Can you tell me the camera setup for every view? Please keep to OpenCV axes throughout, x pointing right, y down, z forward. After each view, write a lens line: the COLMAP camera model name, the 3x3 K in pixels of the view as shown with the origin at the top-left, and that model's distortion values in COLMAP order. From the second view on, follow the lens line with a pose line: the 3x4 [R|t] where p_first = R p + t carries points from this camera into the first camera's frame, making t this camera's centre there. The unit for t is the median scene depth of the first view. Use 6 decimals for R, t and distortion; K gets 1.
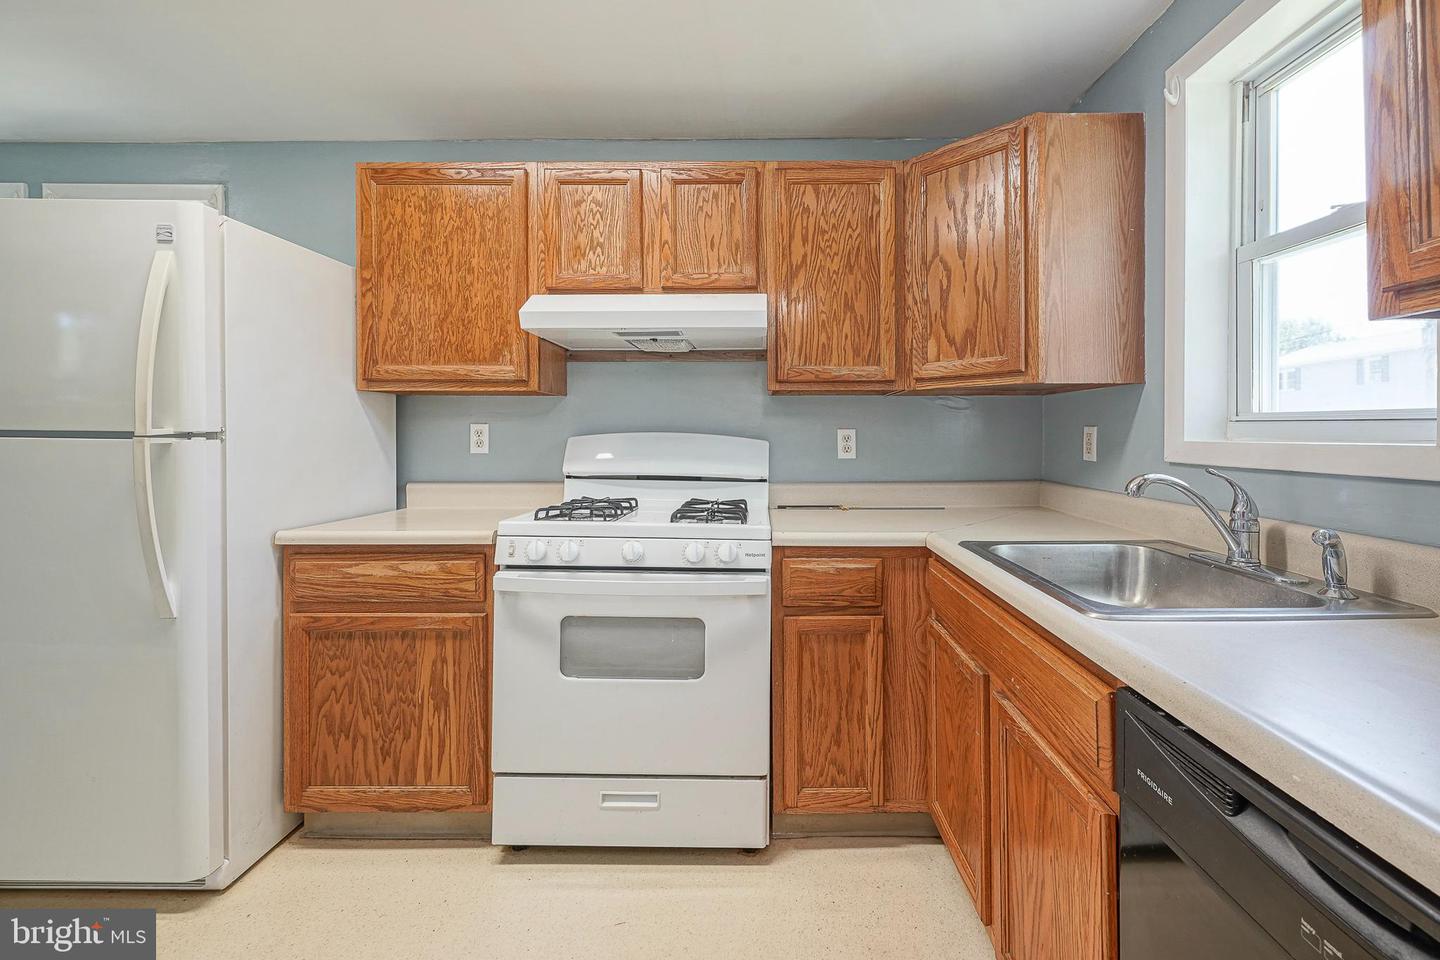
lens RADIAL K [[601.0, 0, 720.1], [0, 601.0, 460.7], [0, 0, 1]] dist [-0.000601, 0.000147]
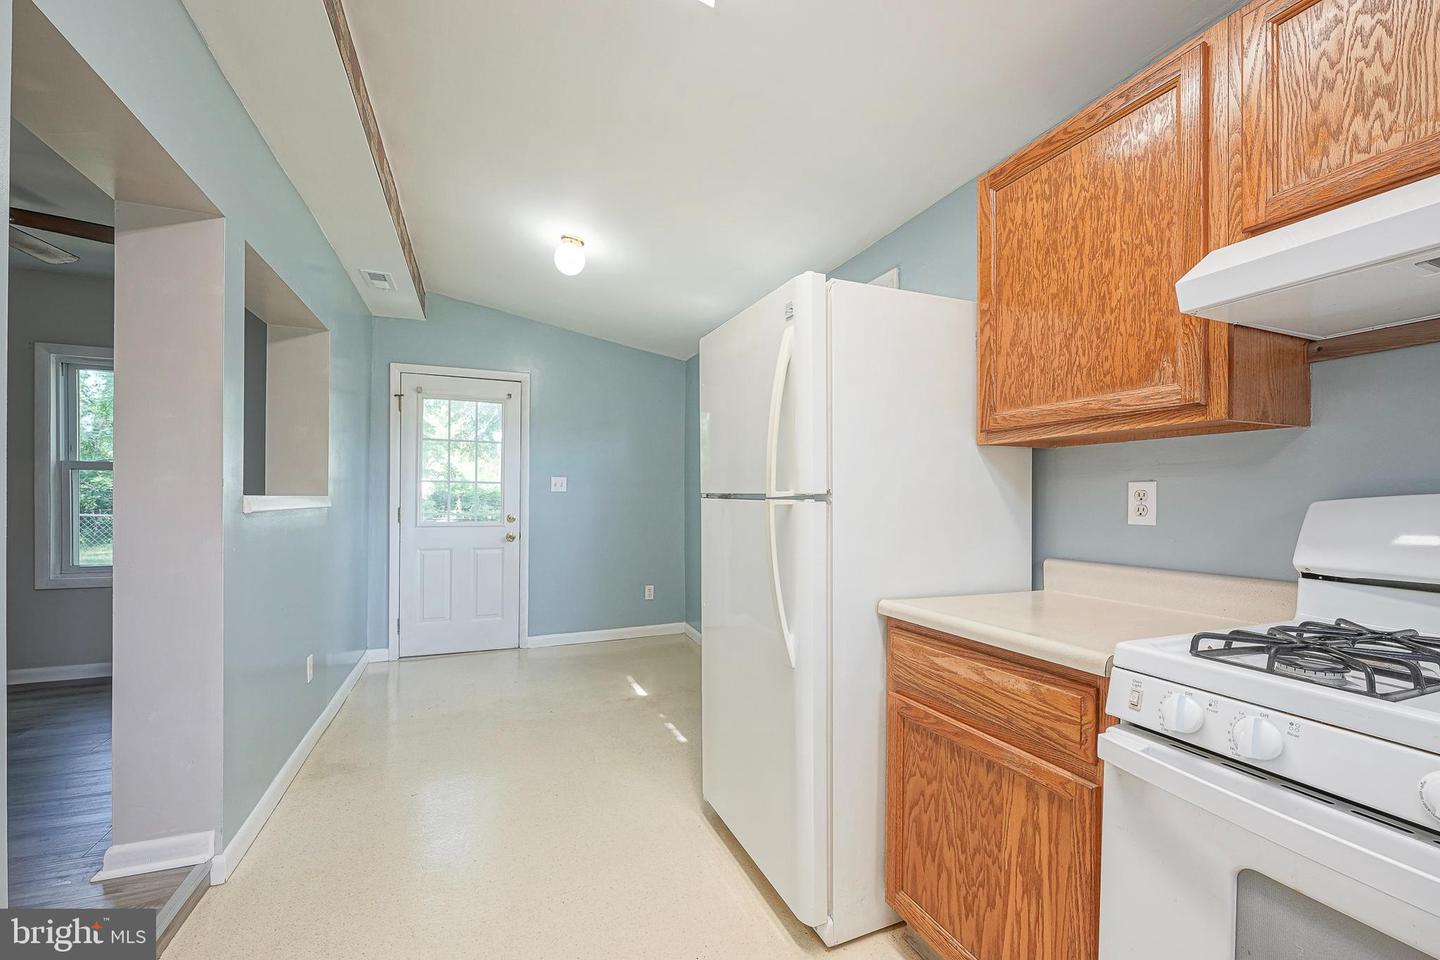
lens RADIAL K [[593.8, 0, 721.1], [0, 593.8, 499.8], [0, 0, 1]] dist [-0.001377, 0.000329]
pose [[0.447263, 0.002261, -0.894399, -0.016438], [-0.040460, 0.999024, -0.017707, -0.011748], [0.893487, 0.044107, 0.446918, 0.341798]]
